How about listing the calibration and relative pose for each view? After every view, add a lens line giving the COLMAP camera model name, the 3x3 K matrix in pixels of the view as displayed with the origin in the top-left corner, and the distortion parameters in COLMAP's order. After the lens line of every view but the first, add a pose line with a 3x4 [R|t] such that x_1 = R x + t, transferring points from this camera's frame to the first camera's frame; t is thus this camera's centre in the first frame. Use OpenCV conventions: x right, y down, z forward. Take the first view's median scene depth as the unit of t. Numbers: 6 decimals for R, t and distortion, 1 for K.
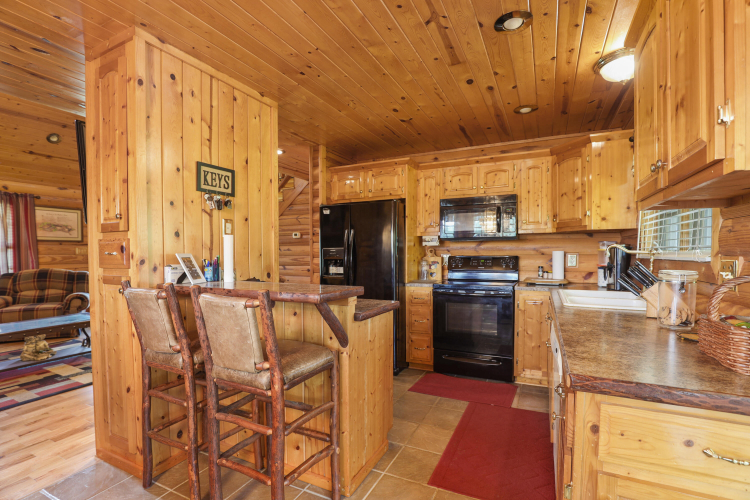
lens RADIAL K [[351.2, 0, 367.6], [0, 351.2, 262.2], [0, 0, 1]] dist [-0.034651, -0.000699]
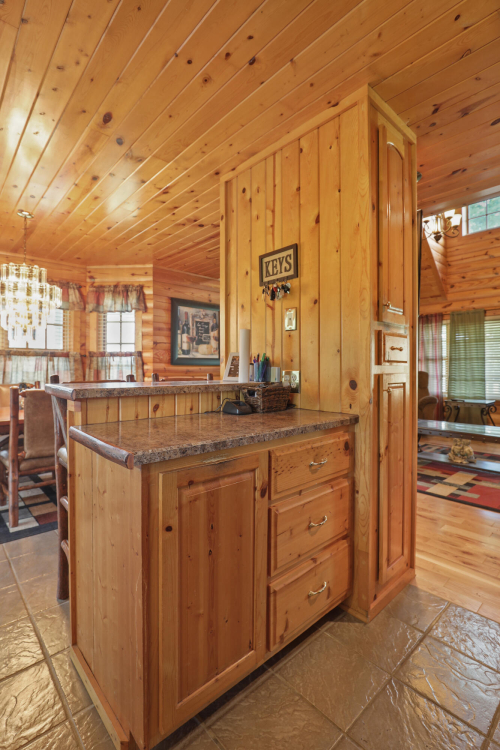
lens RADIAL K [[351.2, 0, 251.0], [0, 351.2, 371.8], [0, 0, 1]] dist [-0.034651, -0.000699]
pose [[-0.351624, 0.009961, -0.936088, 0.408834], [-0.033083, 0.999187, 0.023060, 0.009033], [0.935556, 0.039077, -0.351009, 1.259972]]
